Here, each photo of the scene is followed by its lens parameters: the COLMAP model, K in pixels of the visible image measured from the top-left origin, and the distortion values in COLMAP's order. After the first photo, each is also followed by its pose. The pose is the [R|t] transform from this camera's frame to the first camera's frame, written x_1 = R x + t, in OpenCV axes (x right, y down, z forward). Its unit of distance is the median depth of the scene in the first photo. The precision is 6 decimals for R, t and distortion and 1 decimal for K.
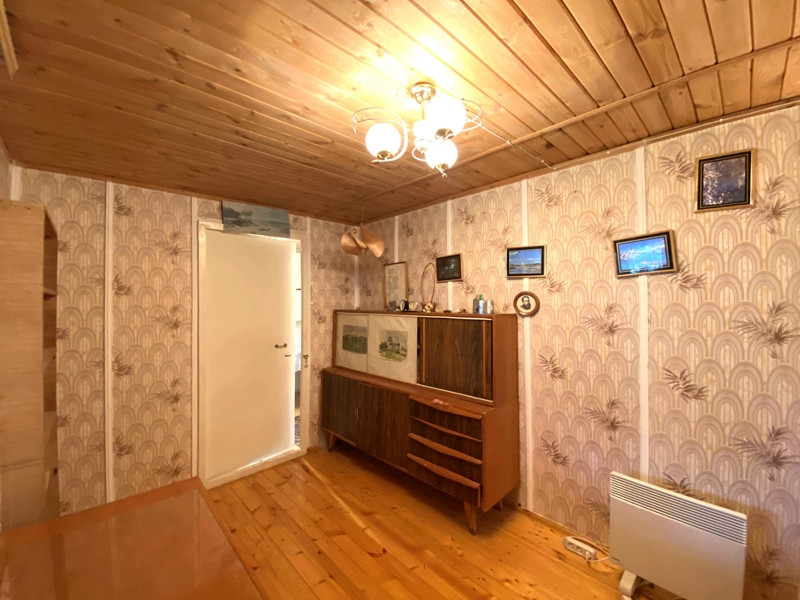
lens RADIAL K [[325.7, 0, 398.3], [0, 325.7, 296.0], [0, 0, 1]] dist [-0.012567, -0.002946]
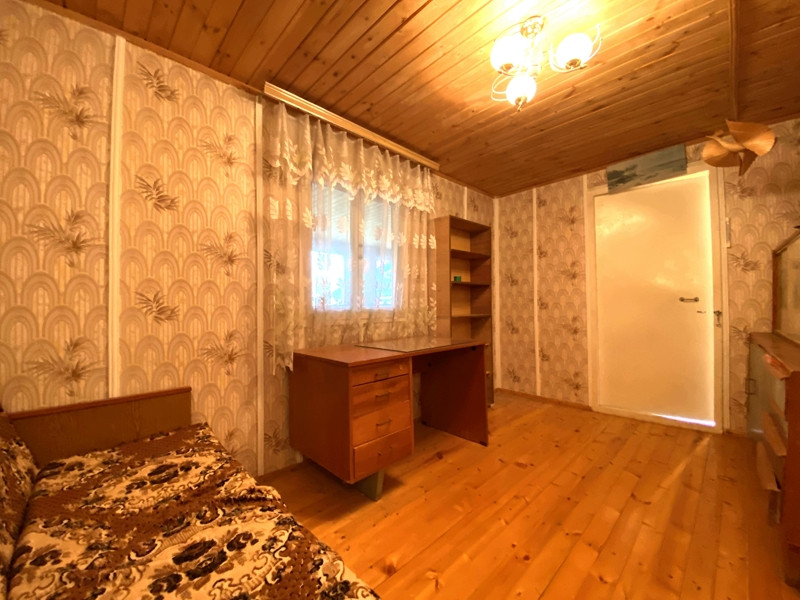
lens RADIAL K [[325.7, 0, 398.0], [0, 325.7, 303.2], [0, 0, 1]] dist [-0.012567, -0.002946]
pose [[0.004606, -0.001175, -0.999989, 0.624398], [0.026810, 0.999640, -0.001051, 0.176030], [0.999630, -0.026805, 0.004635, 0.255138]]
